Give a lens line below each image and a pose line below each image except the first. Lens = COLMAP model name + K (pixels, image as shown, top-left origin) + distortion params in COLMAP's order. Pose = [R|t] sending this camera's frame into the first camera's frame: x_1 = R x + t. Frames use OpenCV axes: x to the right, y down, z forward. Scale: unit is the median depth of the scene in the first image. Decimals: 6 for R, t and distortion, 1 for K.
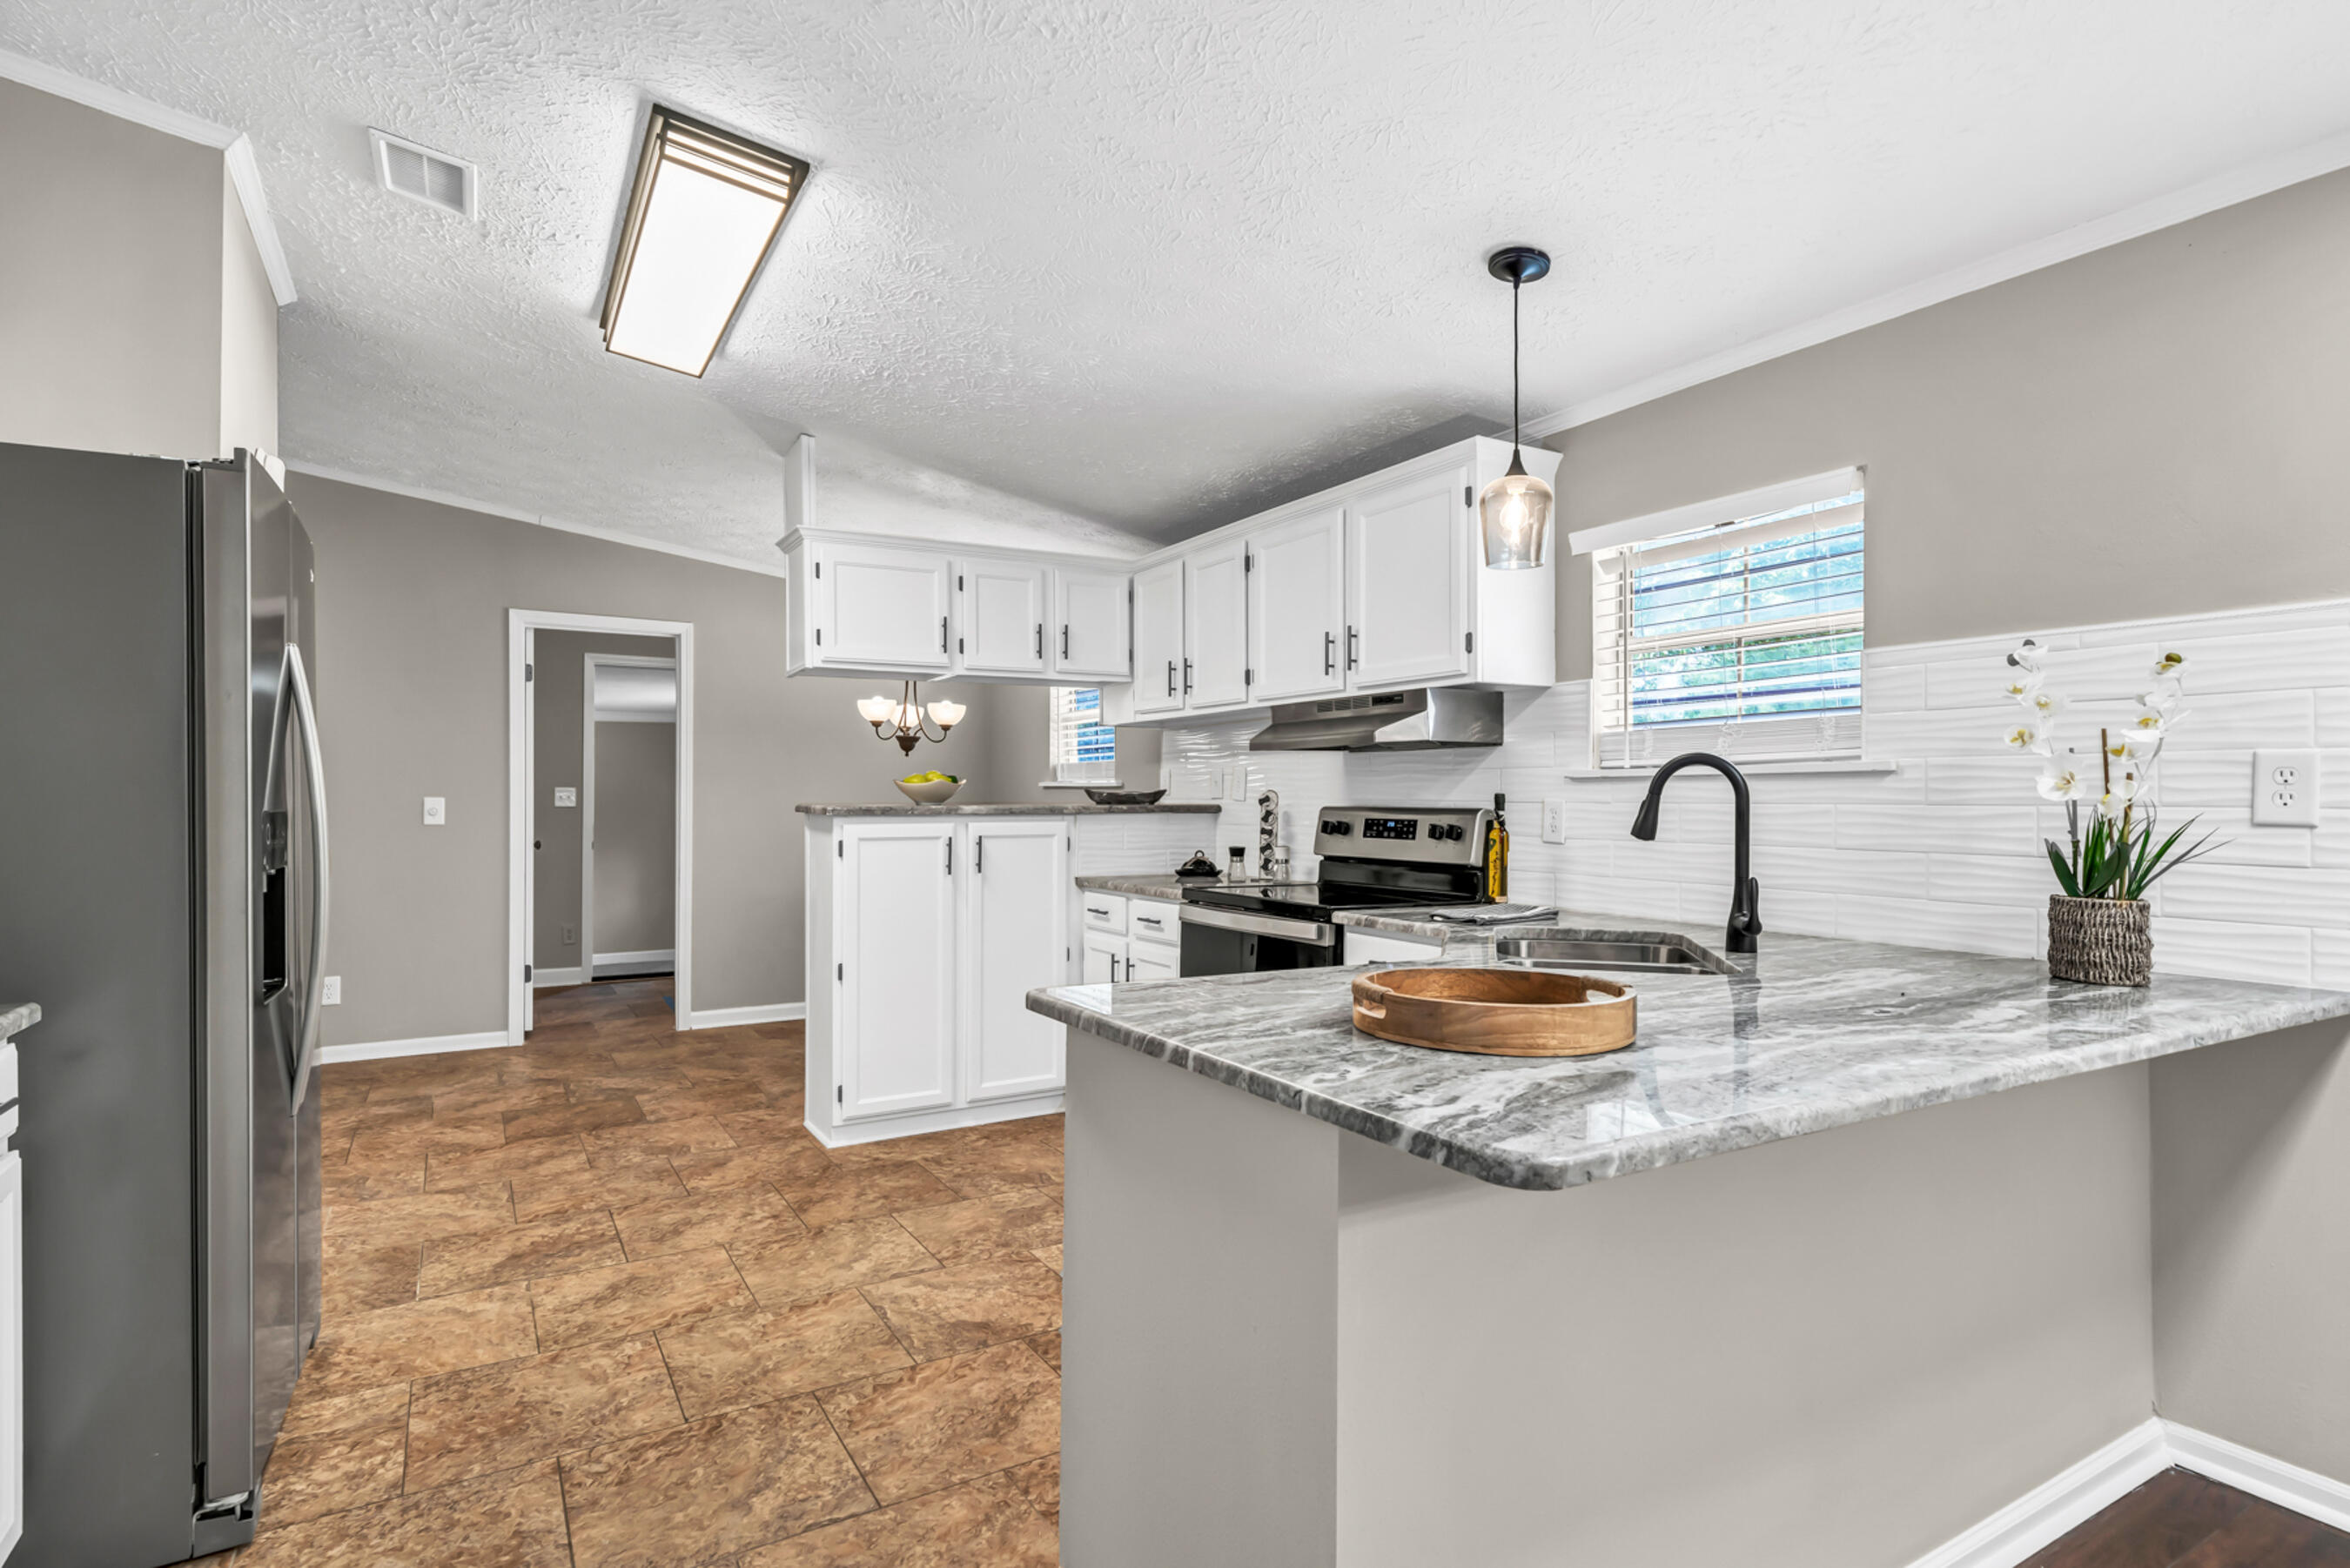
lens RADIAL K [[1187.5, 0, 1175.0], [0, 1187.5, 784.0], [0, 0, 1]] dist [0.002866, -0.000654]
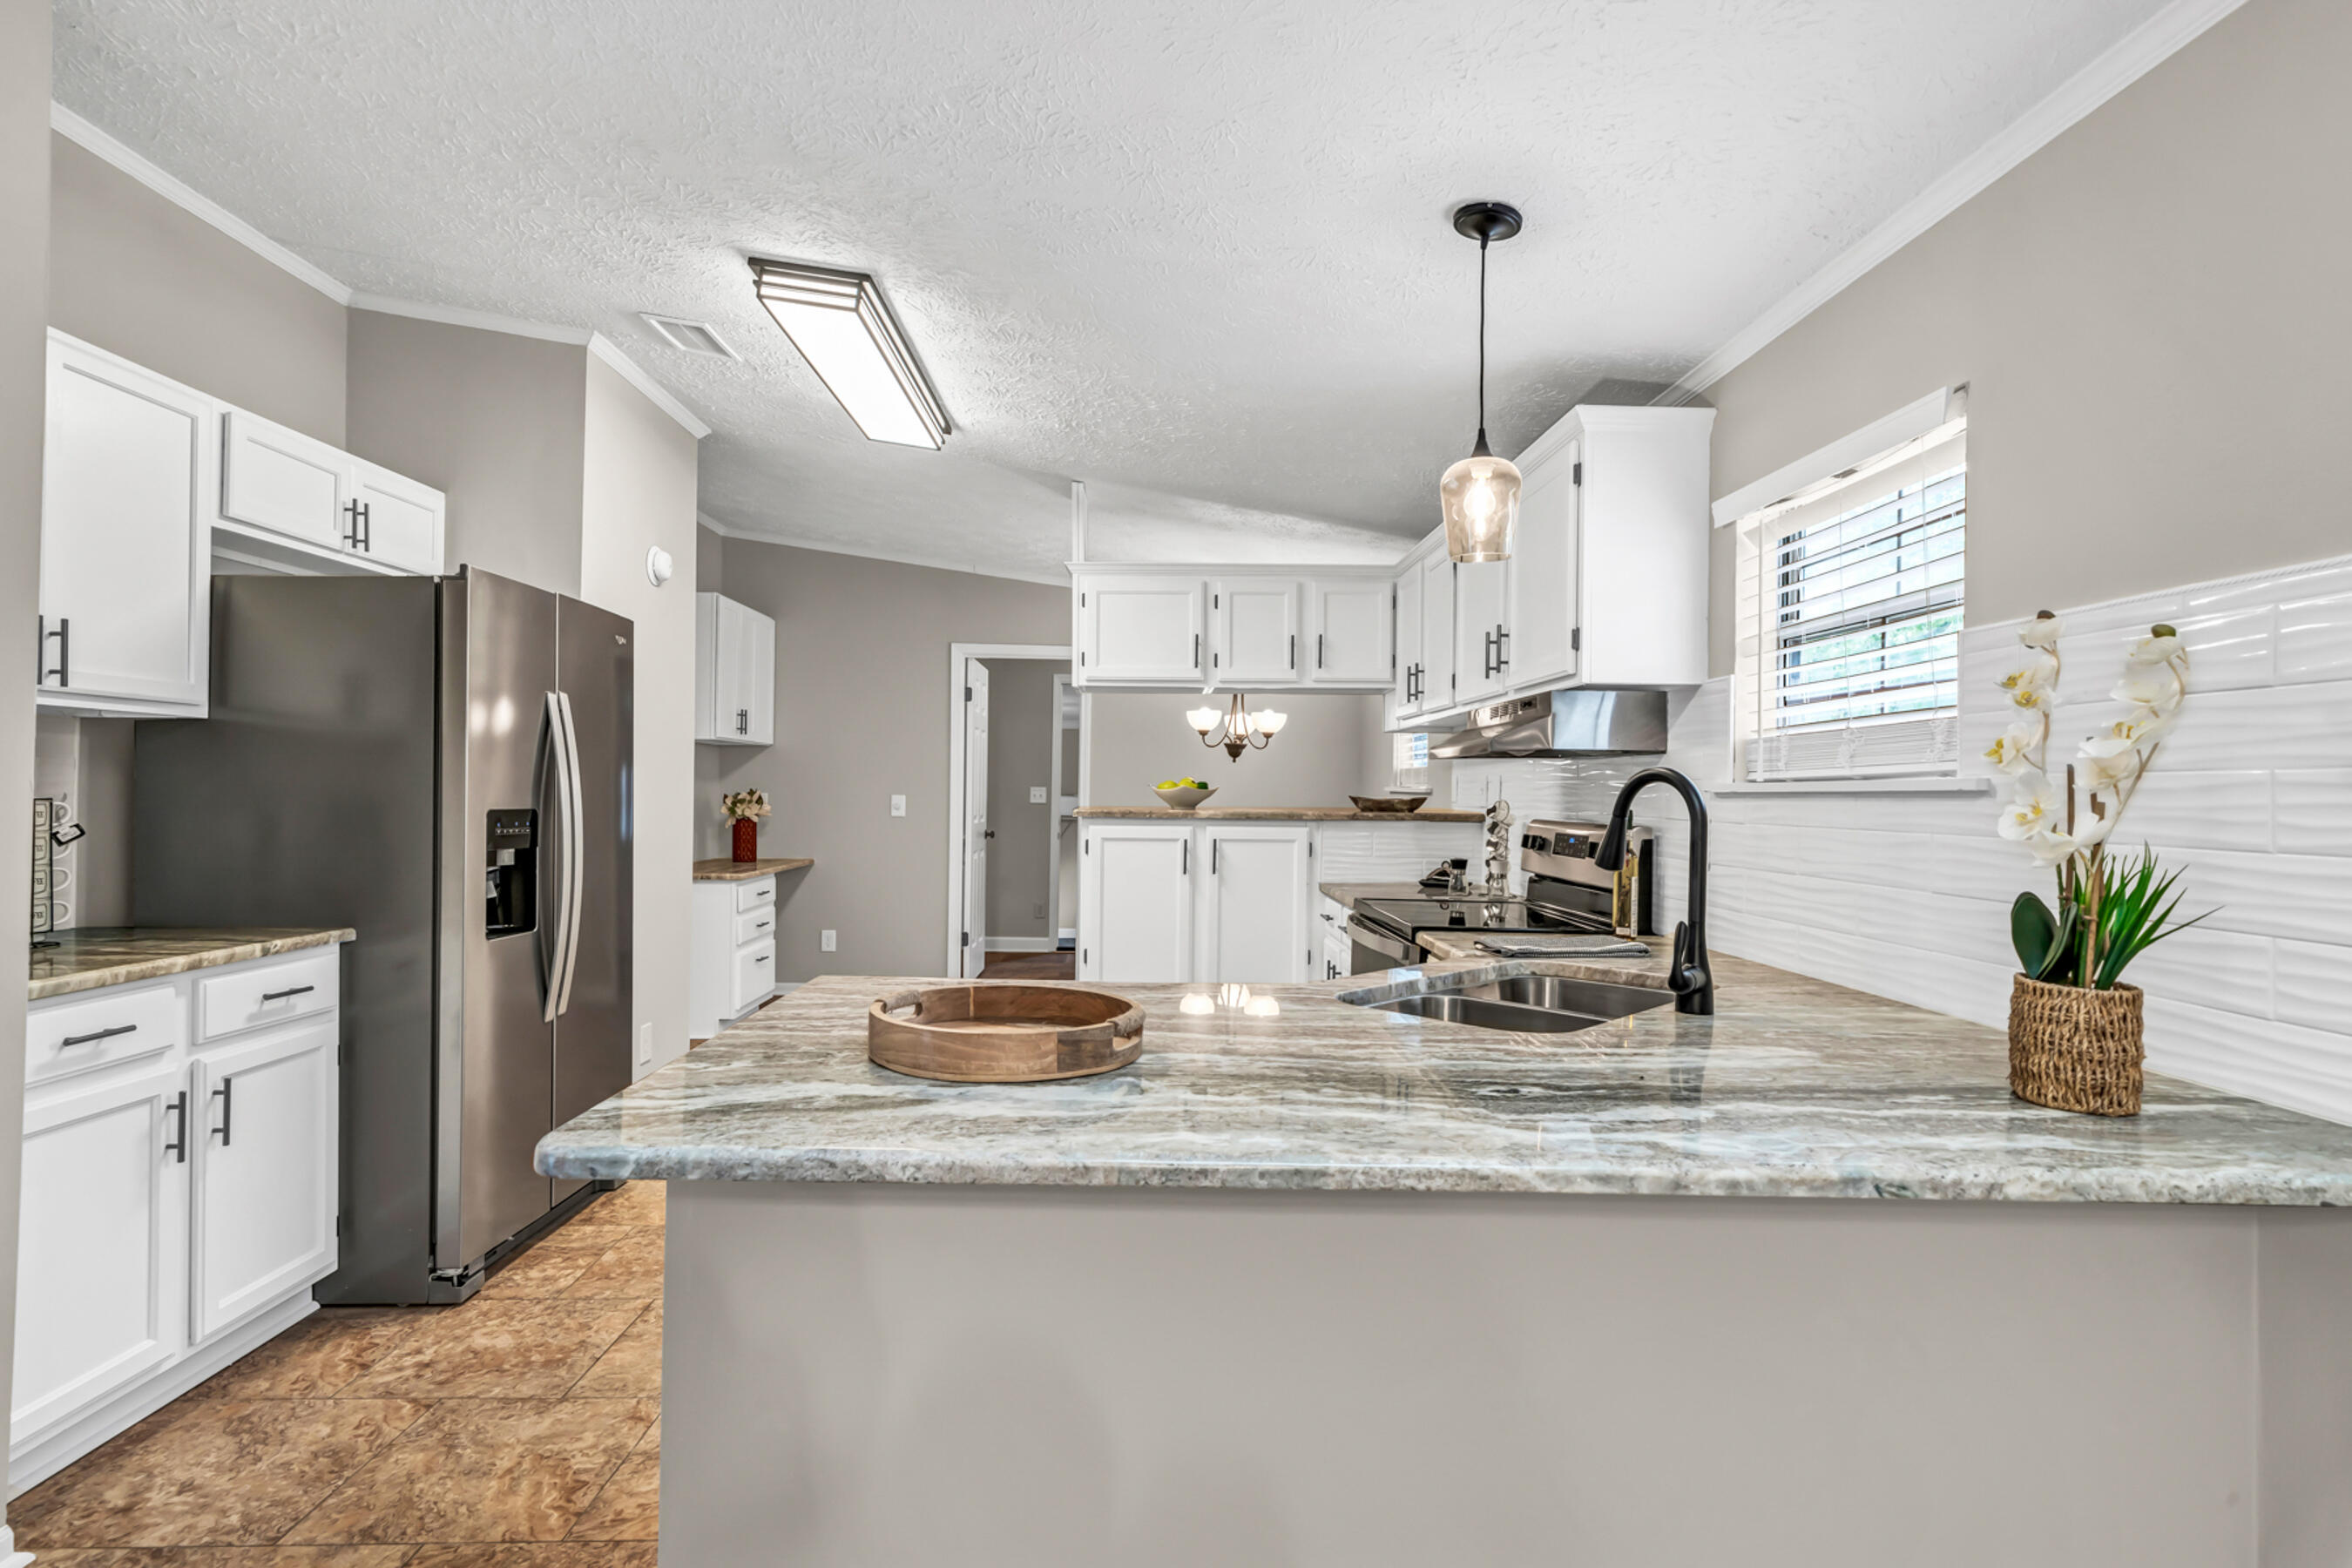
lens RADIAL K [[1162.8, 0, 1176.0], [0, 1162.8, 784.0], [0, 0, 1]] dist [-0.004237, -0.000233]
pose [[0.876149, 0.007534, -0.481981, 0.413168], [-0.006969, 0.999971, 0.002961, -0.011573], [0.481990, 0.000765, 0.876176, 0.097294]]
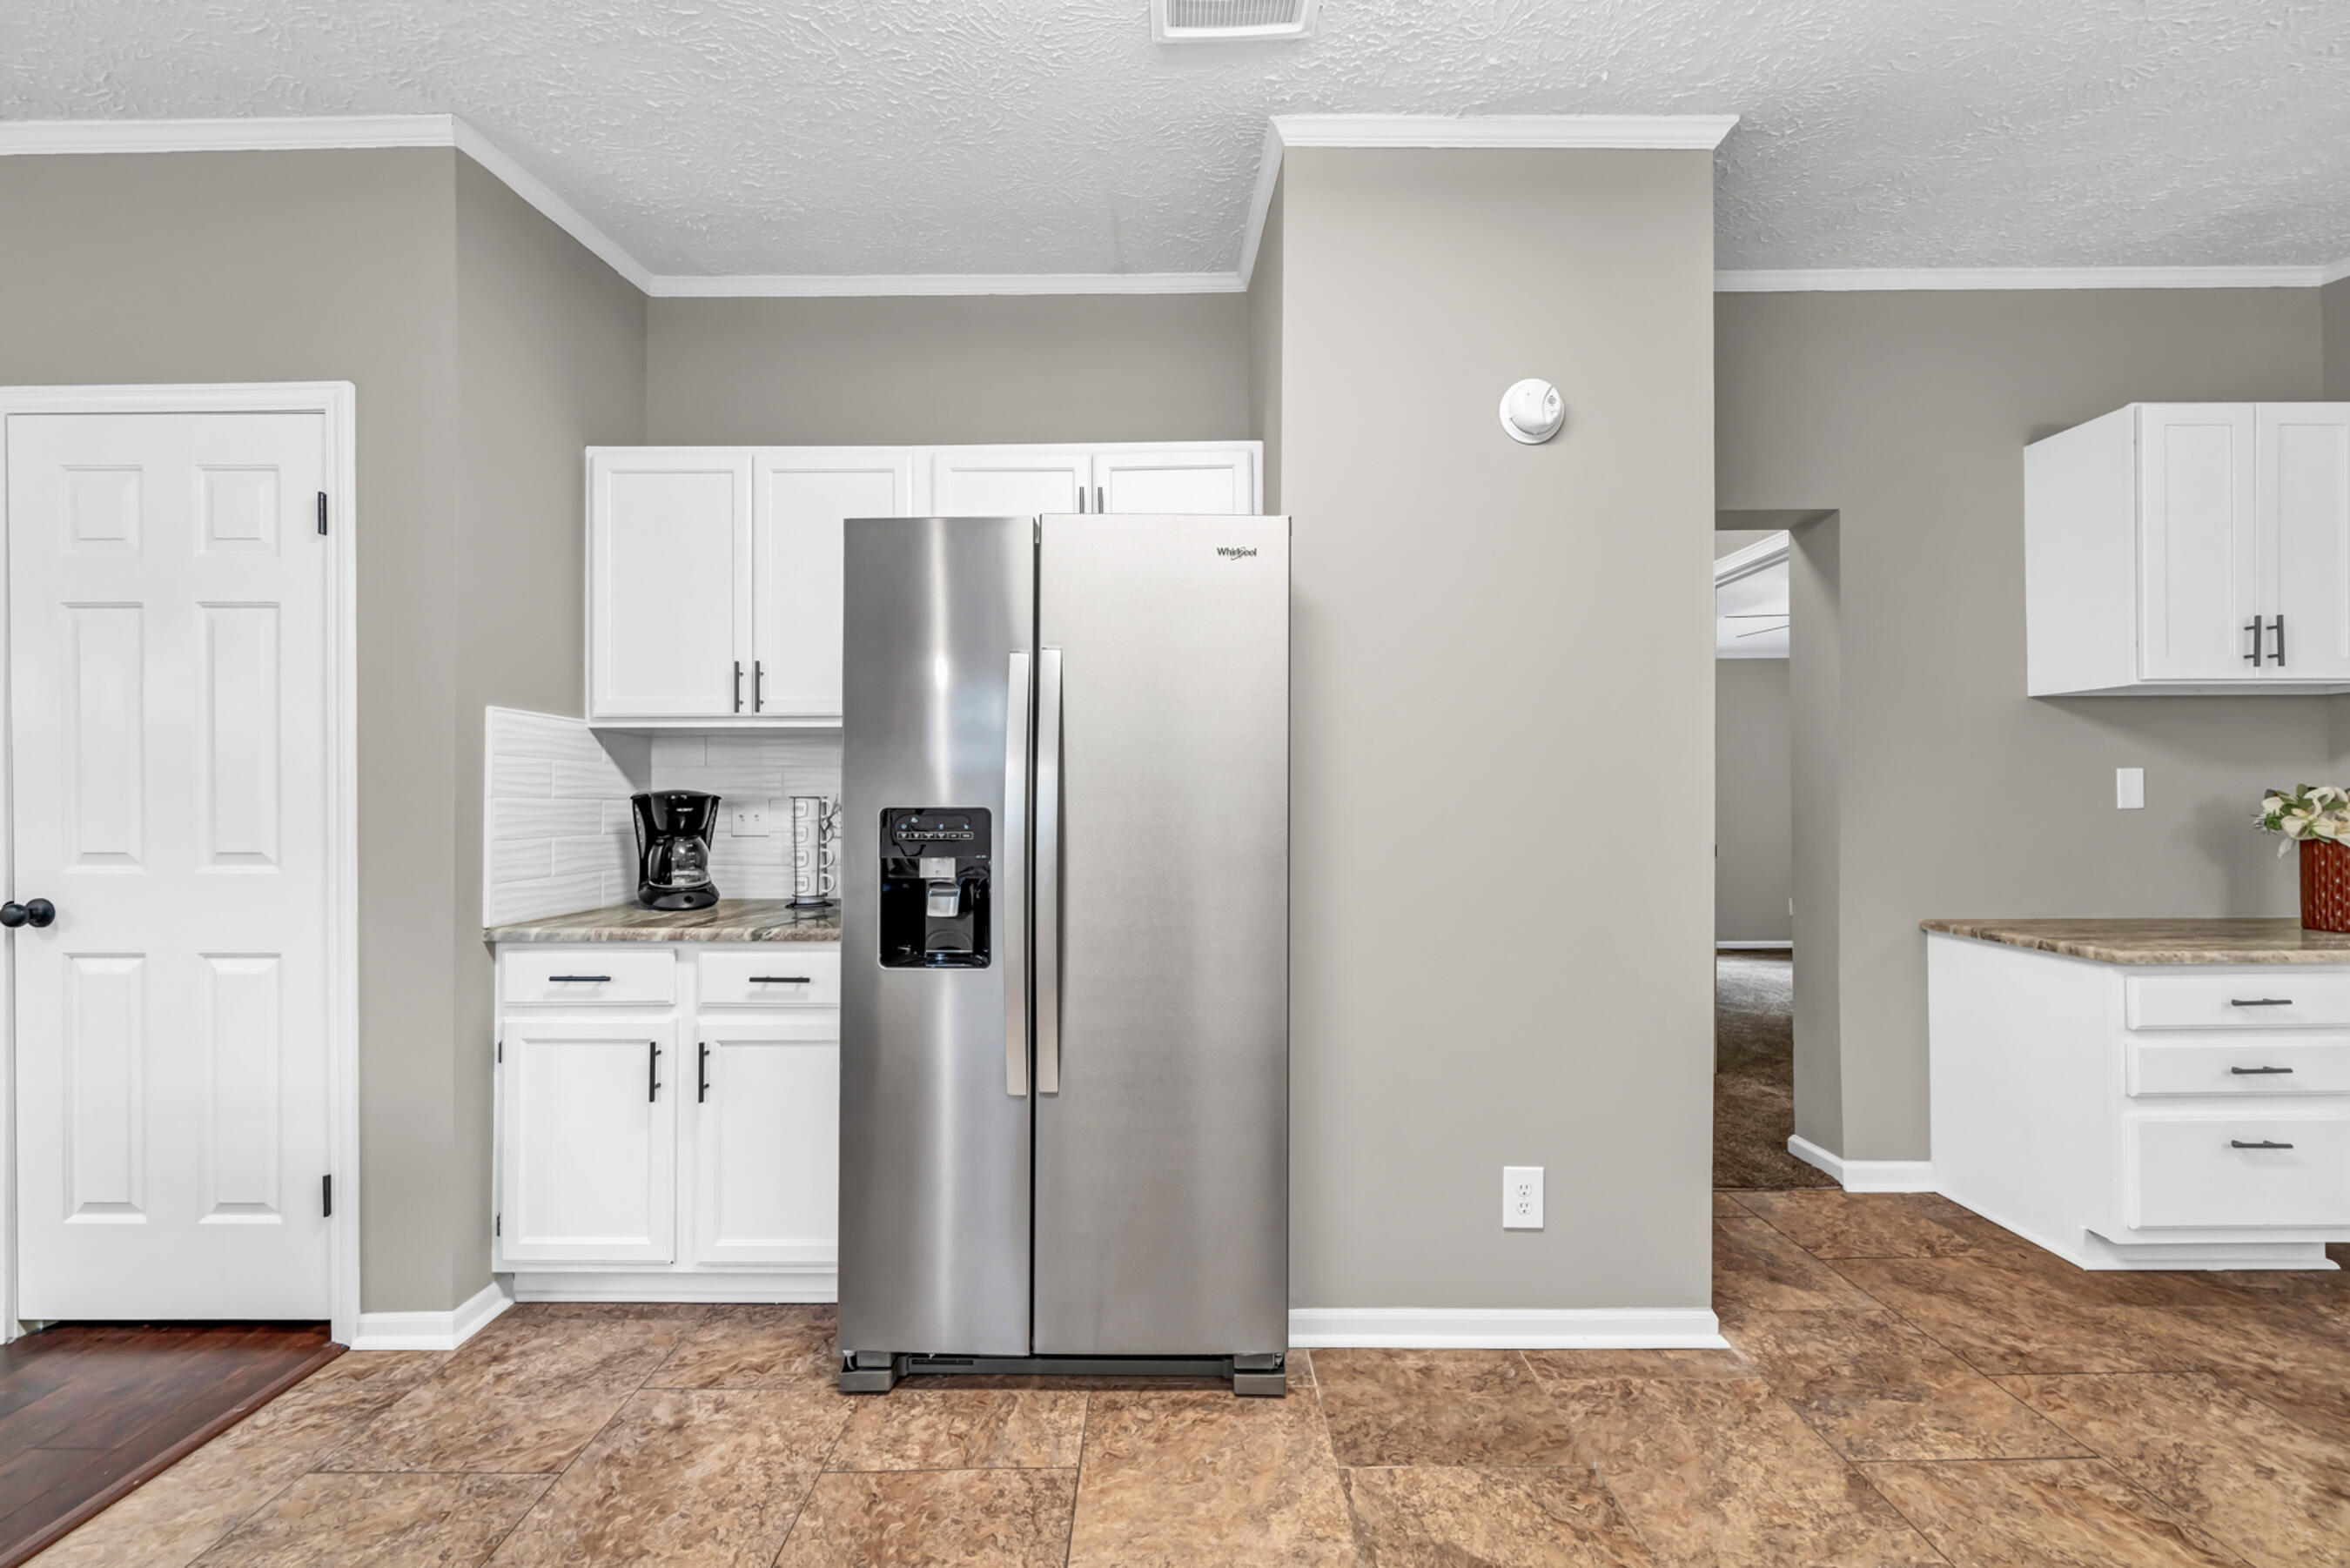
lens RADIAL K [[878.5, 0, 1171.3], [0, 878.5, 791.3], [0, 0, 1]] dist [-0.001429, -0.000198]
pose [[-0.513674, -0.000718, -0.857985, -0.096651], [0.014044, 0.999859, -0.009245, 0.011570], [0.857870, -0.016799, -0.513591, 1.060743]]
